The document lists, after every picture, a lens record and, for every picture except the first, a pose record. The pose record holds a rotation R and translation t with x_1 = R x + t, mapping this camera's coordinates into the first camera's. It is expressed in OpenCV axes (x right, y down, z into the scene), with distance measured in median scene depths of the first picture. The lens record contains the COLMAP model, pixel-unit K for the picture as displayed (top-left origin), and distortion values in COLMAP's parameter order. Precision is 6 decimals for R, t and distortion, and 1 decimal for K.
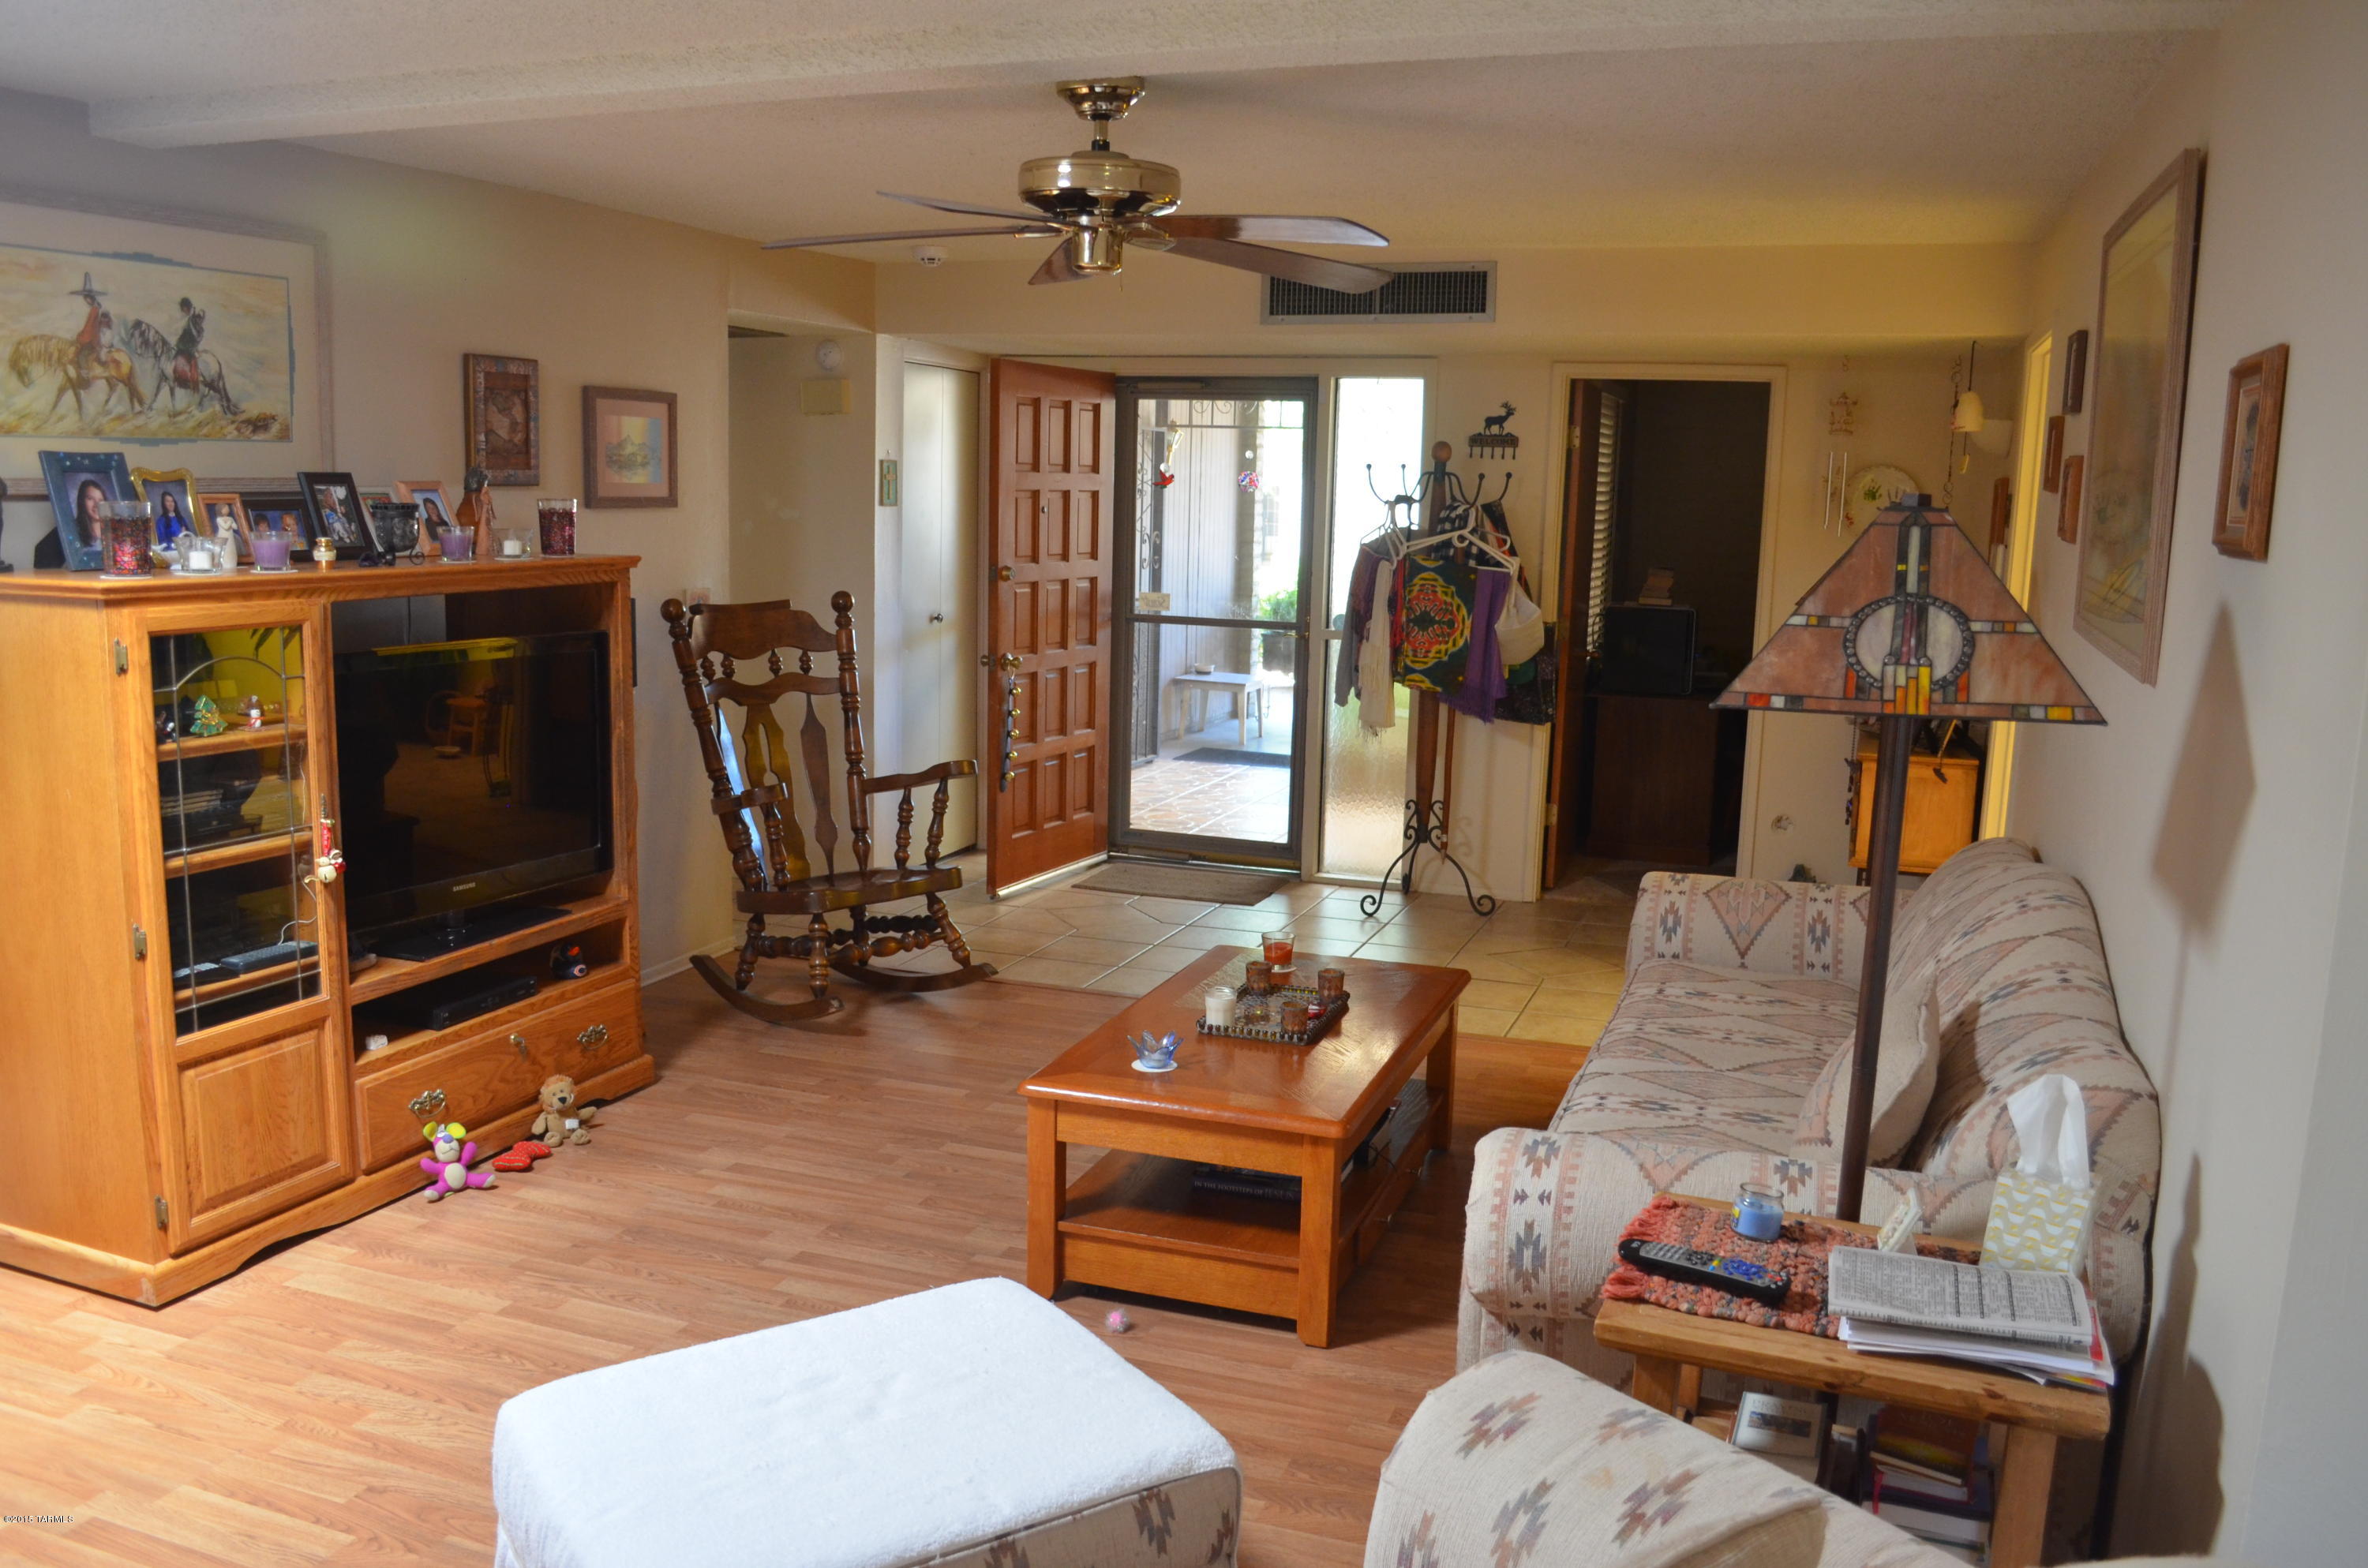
lens RADIAL K [[1860.3, 0, 1191.8], [0, 1860.3, 791.8], [0, 0, 1]] dist [-0.085588, 0.015499]
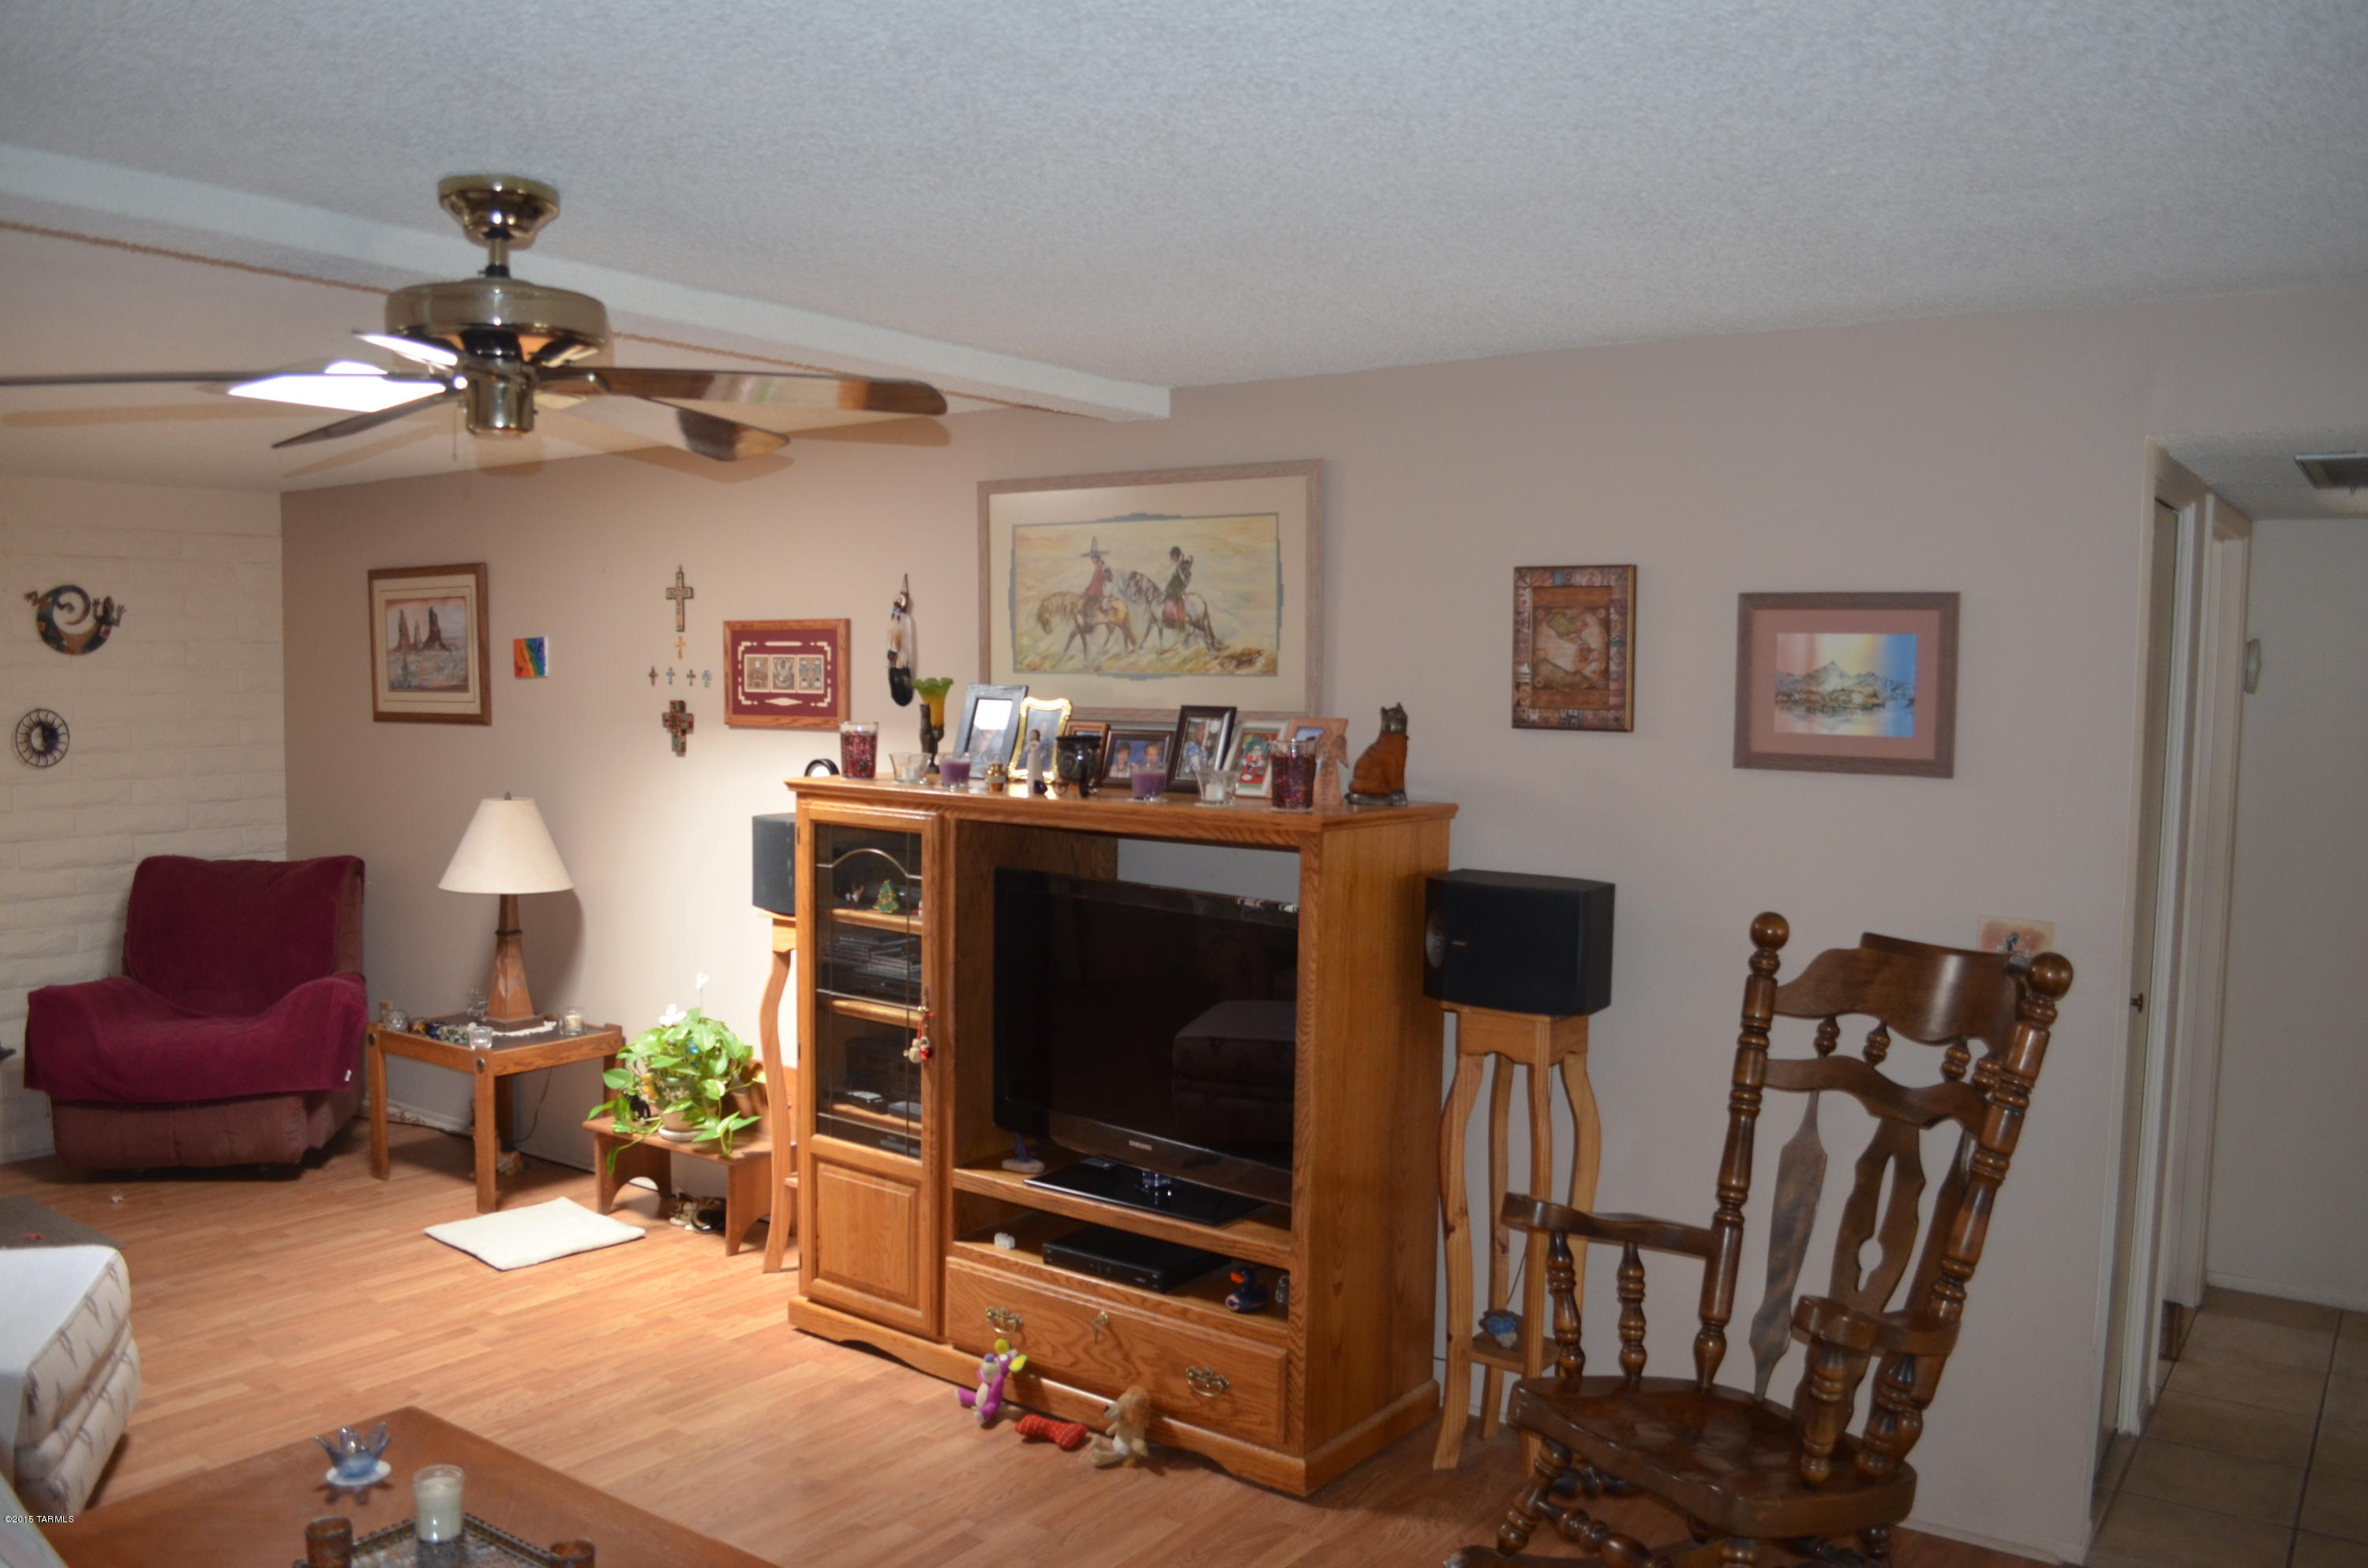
lens RADIAL K [[1860.3, 0, 1187.4], [0, 1860.3, 795.0], [0, 0, 1]] dist [-0.085588, 0.015499]
pose [[-0.272128, 0.039515, -0.961449, 0.533886], [-0.178070, 0.979831, 0.090672, -0.228453], [0.945641, 0.195880, -0.259603, 1.324487]]
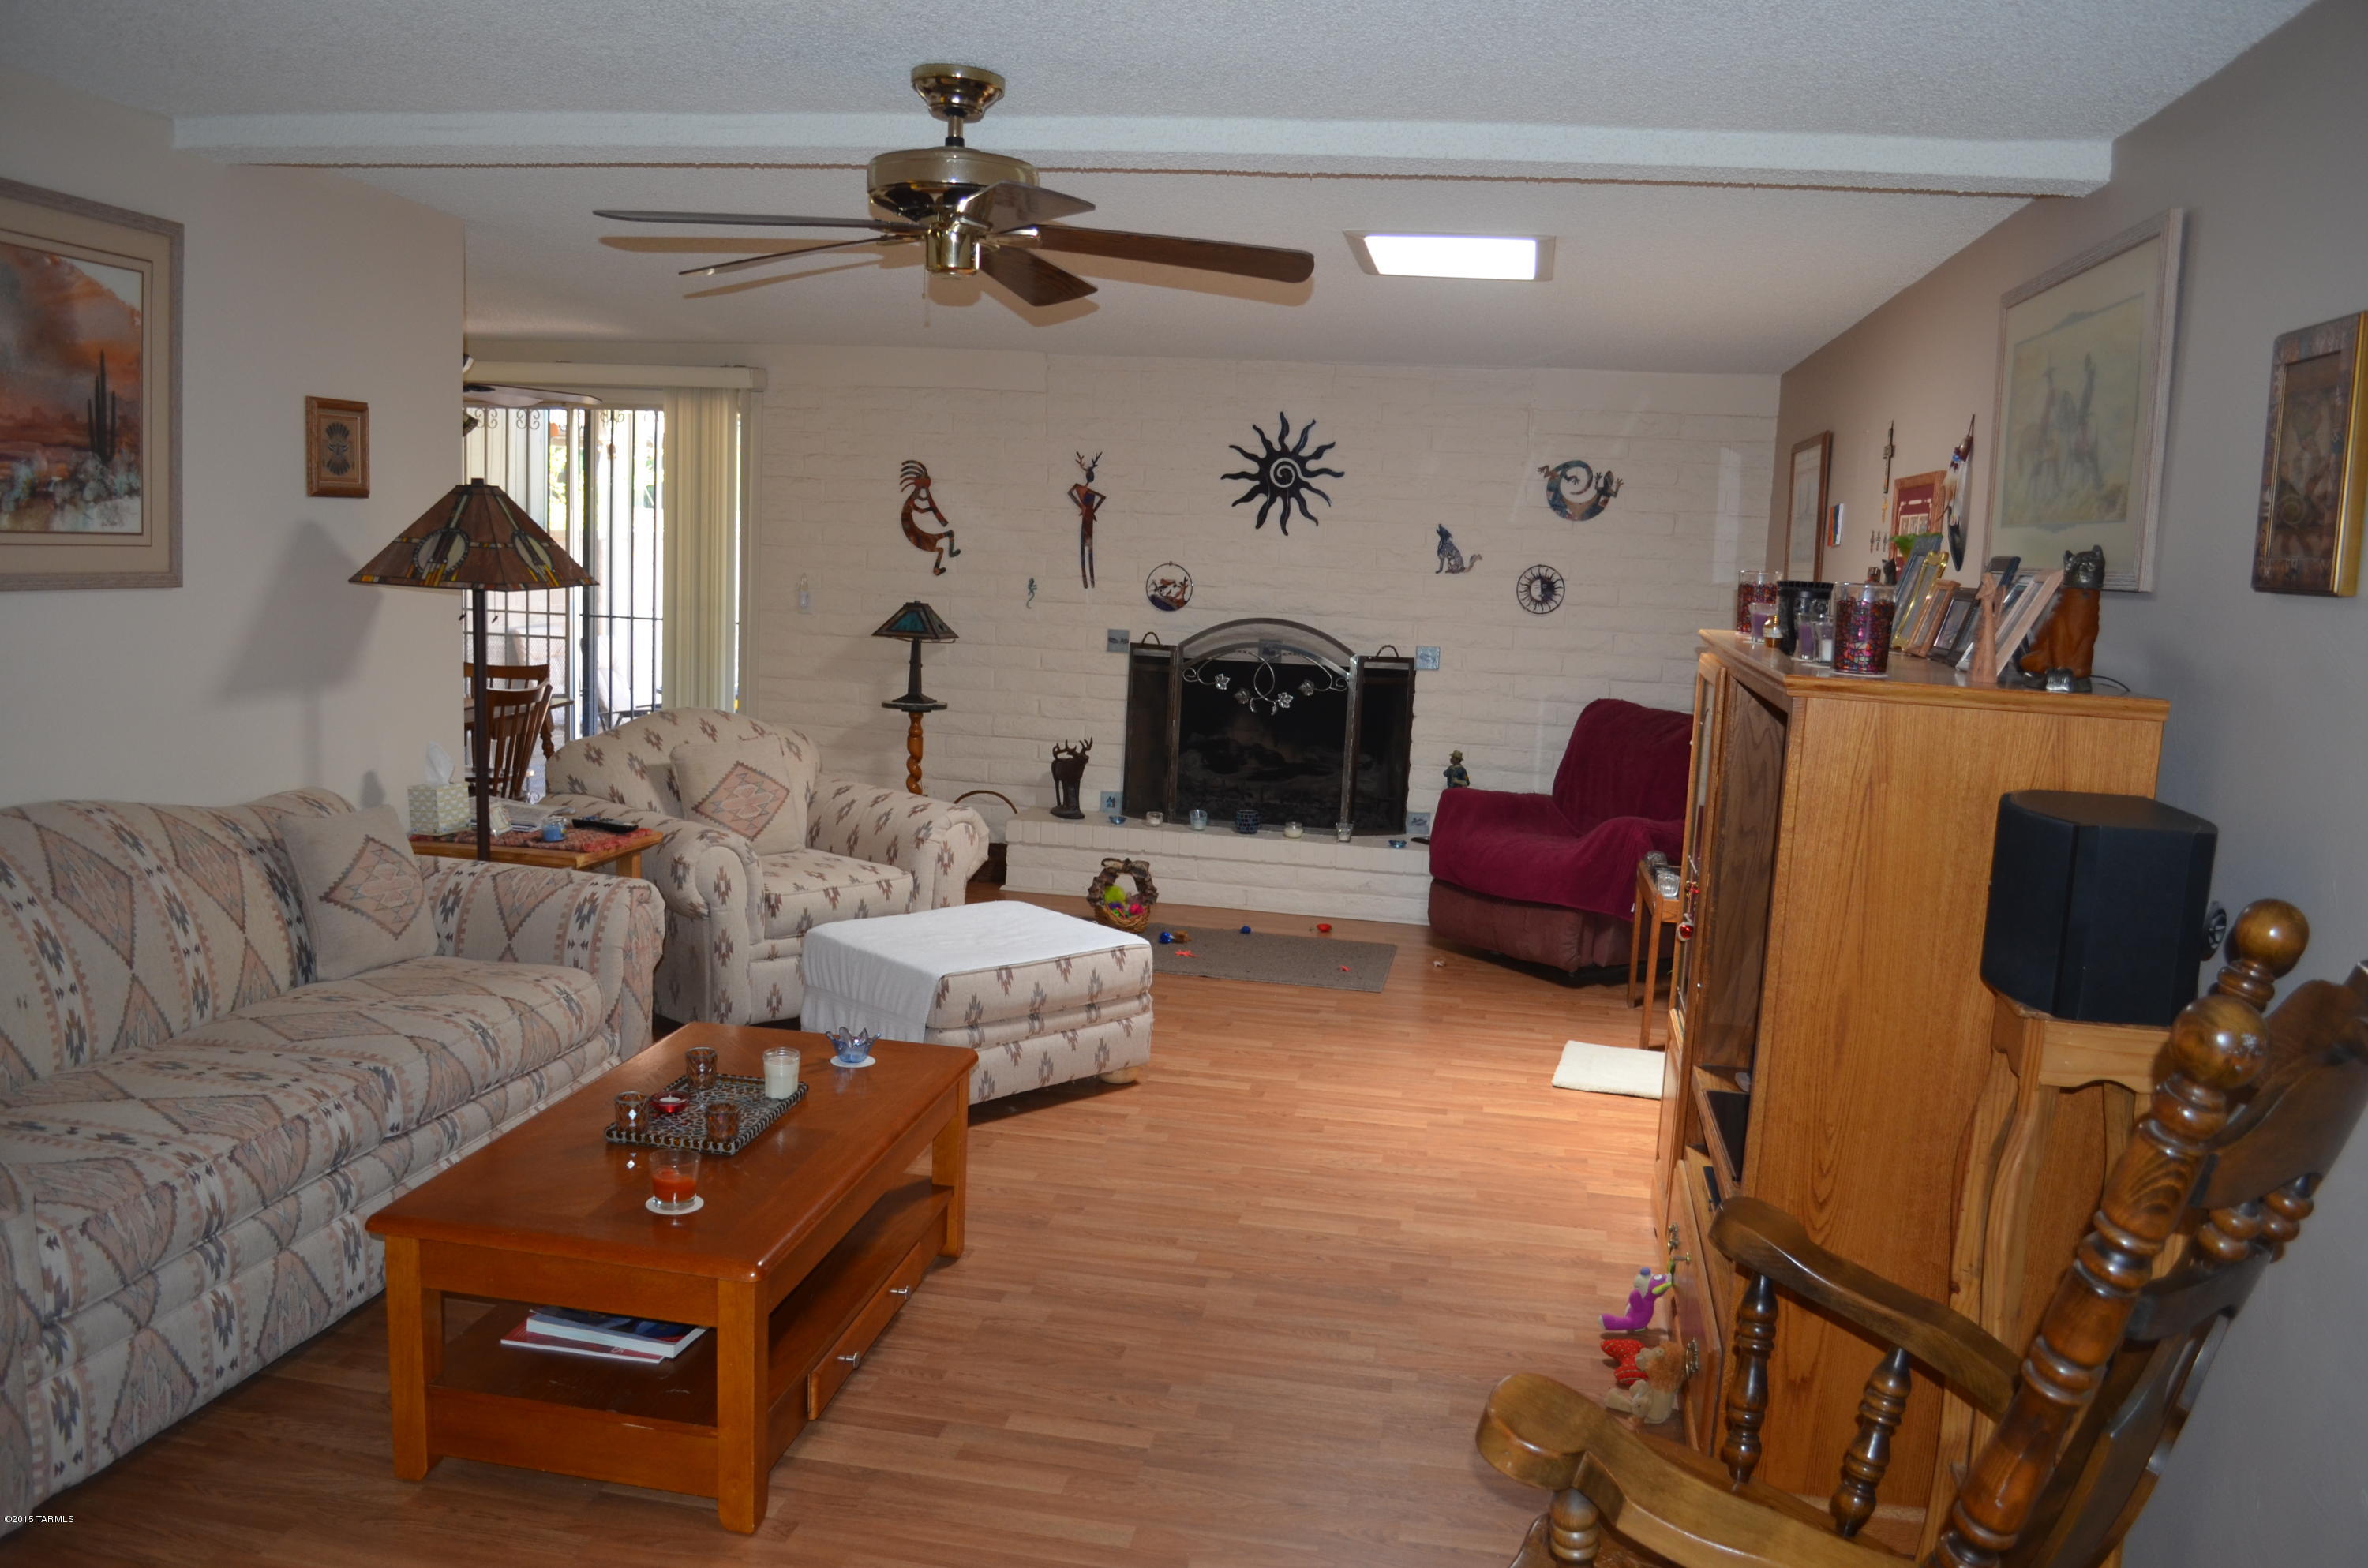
lens RADIAL K [[1860.3, 0, 1191.7], [0, 1860.3, 795.0], [0, 0, 1]] dist [-0.085588, 0.015499]
pose [[-0.982293, -0.043959, -0.182119, -0.009483], [-0.097185, 0.950627, 0.294727, -0.285292], [0.160171, 0.307207, -0.938067, 1.771592]]
